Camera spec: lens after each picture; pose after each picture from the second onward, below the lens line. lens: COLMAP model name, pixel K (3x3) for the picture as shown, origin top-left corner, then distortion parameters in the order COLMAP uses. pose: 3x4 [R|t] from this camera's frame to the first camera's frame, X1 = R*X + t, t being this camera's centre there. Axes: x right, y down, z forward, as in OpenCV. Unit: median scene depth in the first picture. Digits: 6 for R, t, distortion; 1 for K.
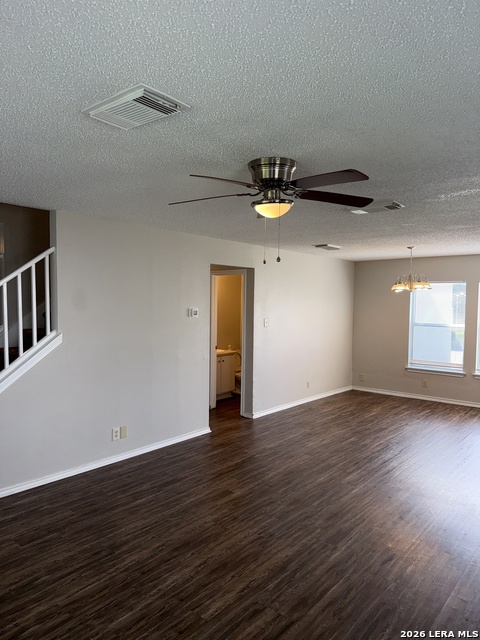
lens RADIAL K [[456.4, 0, 240.0], [0, 456.4, 320.0], [0, 0, 1]] dist [0.120854, -0.162862]
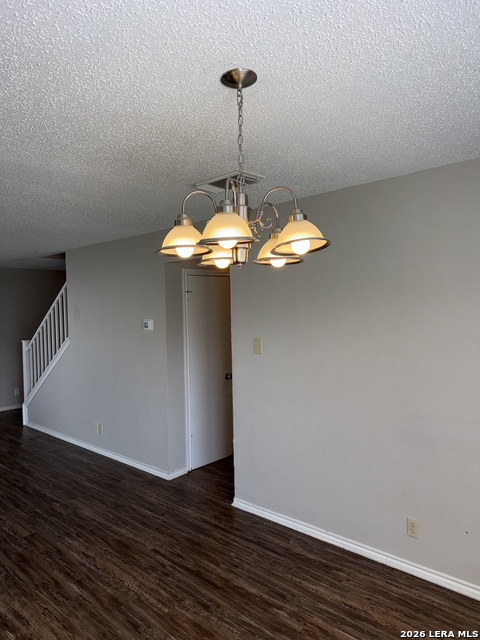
lens RADIAL K [[444.7, 0, 239.9], [0, 444.7, 330.2], [0, 0, 1]] dist [-0.009695, -0.001415]
pose [[-0.063477, 0.038907, -0.997225, 0.794567], [-0.006501, 0.999202, 0.039398, -0.054591], [0.997962, 0.008984, -0.063173, 1.358200]]
